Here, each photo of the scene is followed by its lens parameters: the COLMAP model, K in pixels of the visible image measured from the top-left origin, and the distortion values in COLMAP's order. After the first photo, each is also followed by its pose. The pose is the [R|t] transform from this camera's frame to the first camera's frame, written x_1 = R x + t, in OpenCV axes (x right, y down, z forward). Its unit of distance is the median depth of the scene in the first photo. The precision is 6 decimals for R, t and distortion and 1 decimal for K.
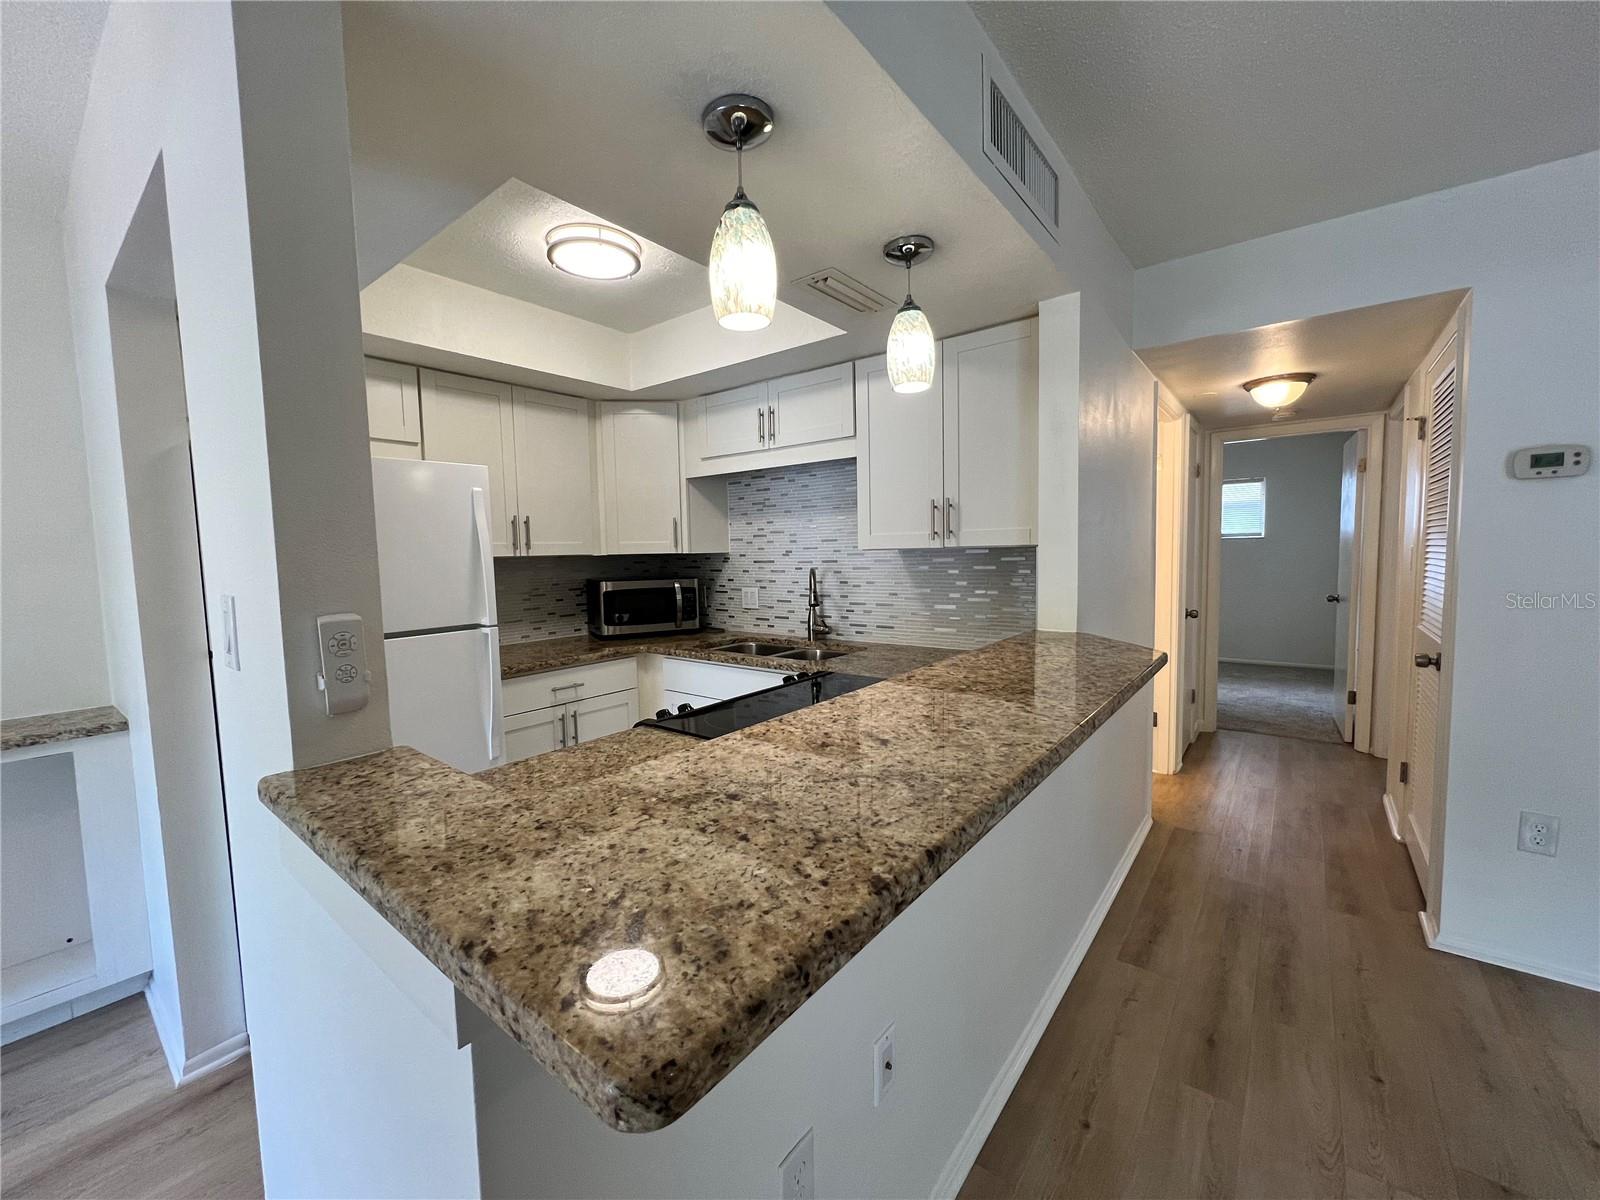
lens RADIAL K [[633.1, 0, 794.7], [0, 633.1, 596.3], [0, 0, 1]] dist [0.004112, 0.000748]
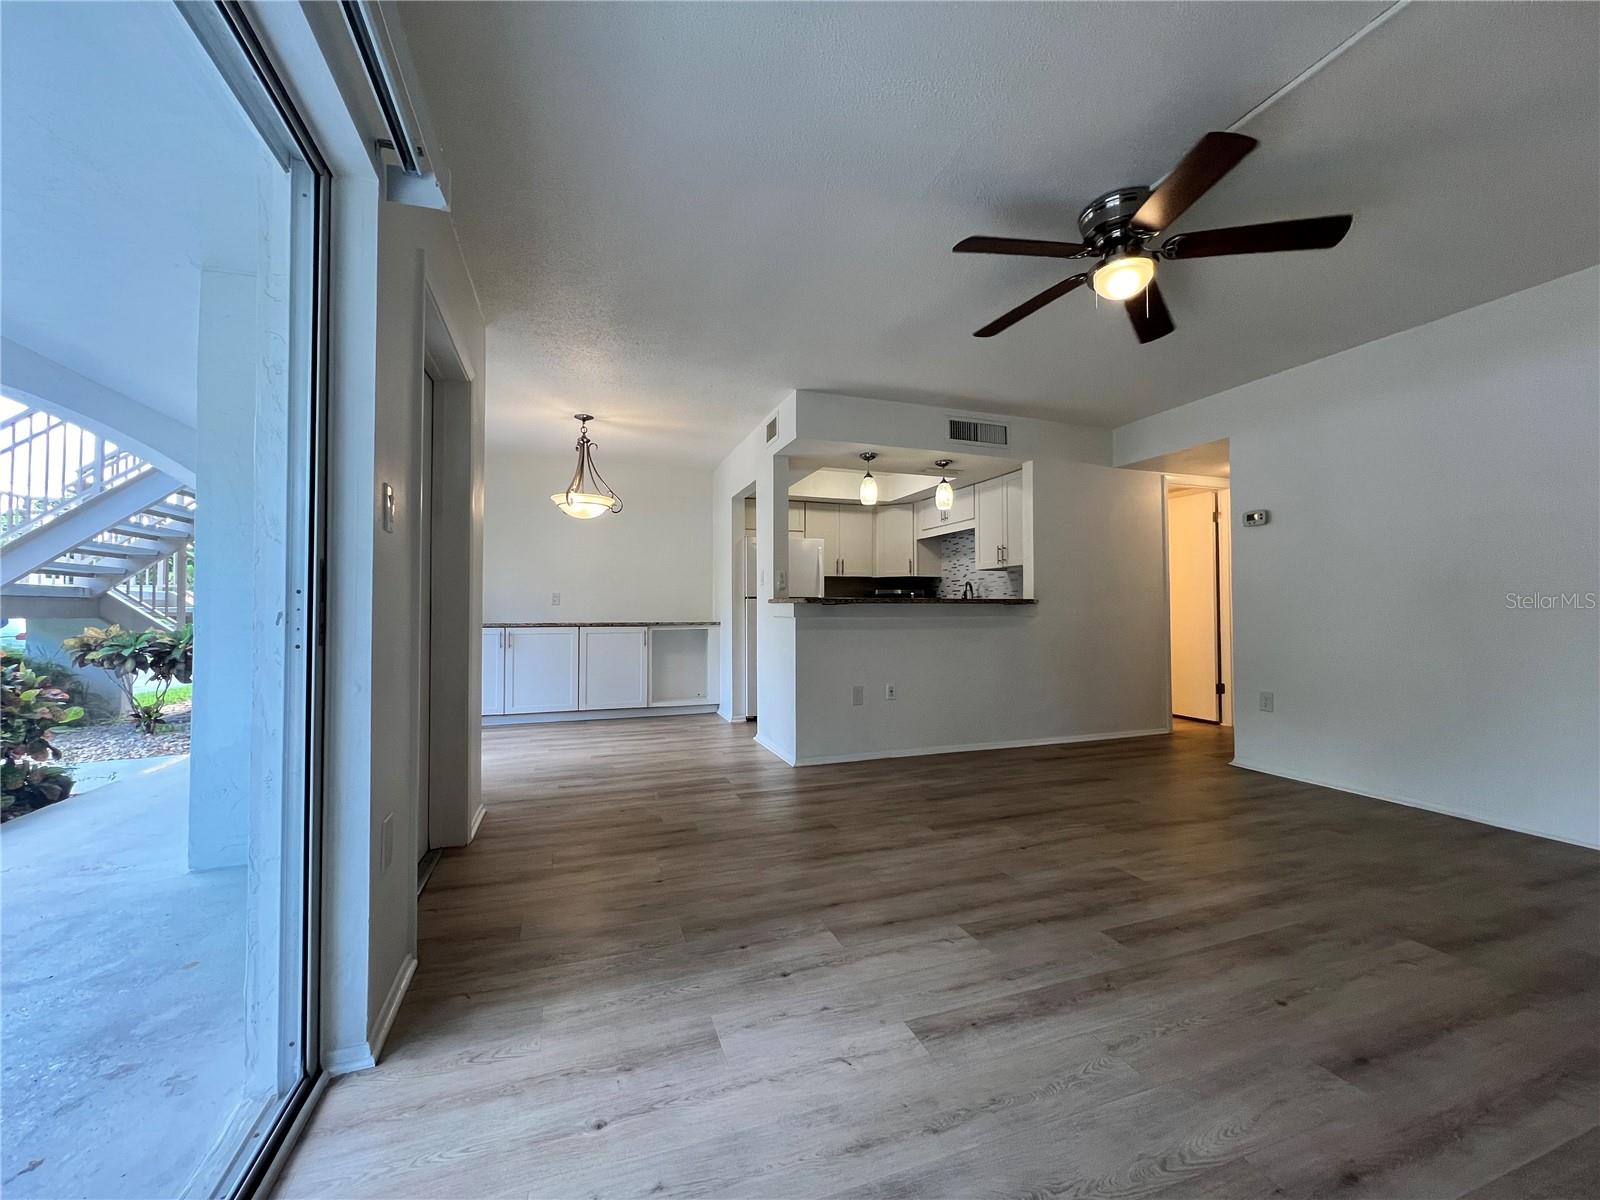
lens RADIAL K [[633.1, 0, 799.8], [0, 633.1, 597.5], [0, 0, 1]] dist [0.004112, 0.000748]
pose [[0.848034, 0.006935, -0.529897, 0.686708], [-0.053123, 0.995990, -0.071982, 0.191683], [0.527273, 0.089192, 0.845002, -1.046882]]
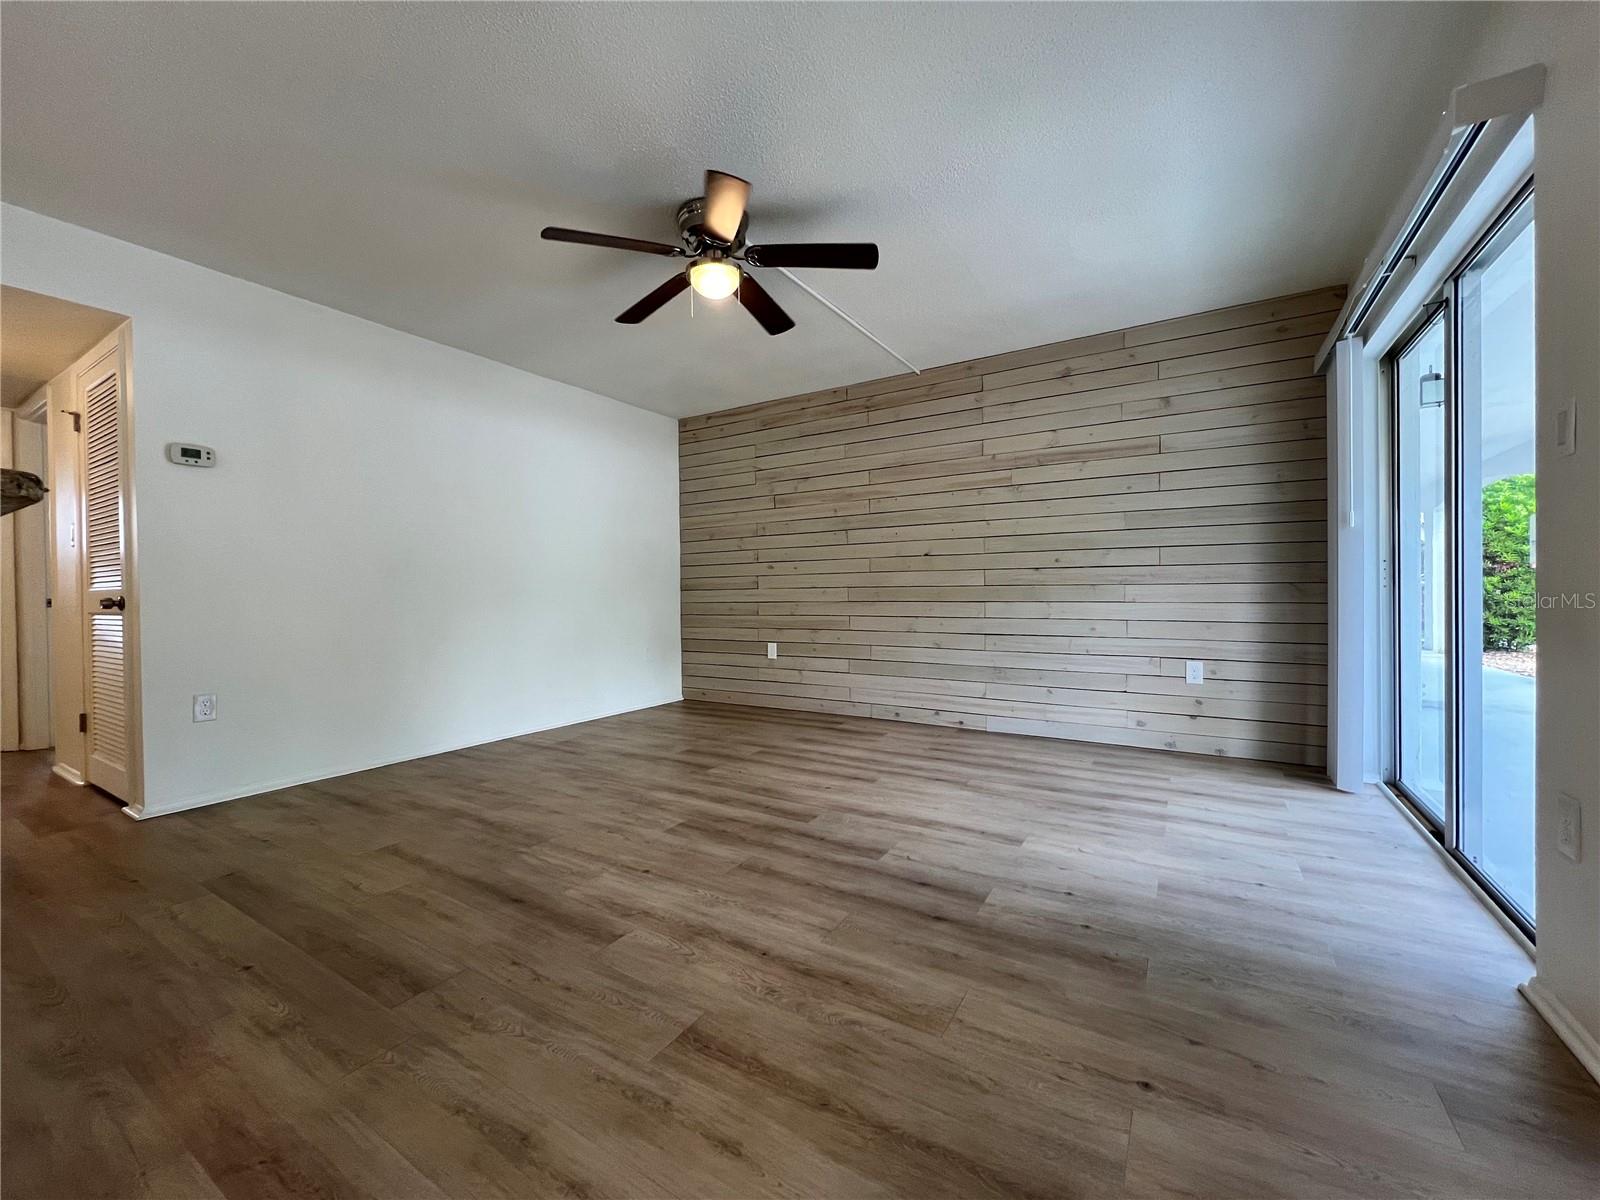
lens RADIAL K [[633.1, 0, 804.2], [0, 633.1, 594.6], [0, 0, 1]] dist [0.004112, 0.000748]
pose [[-0.113428, 0.016657, 0.993407, -0.316486], [0.085246, 0.996335, -0.006973, 0.171817], [-0.989882, 0.083893, -0.114432, -0.154381]]
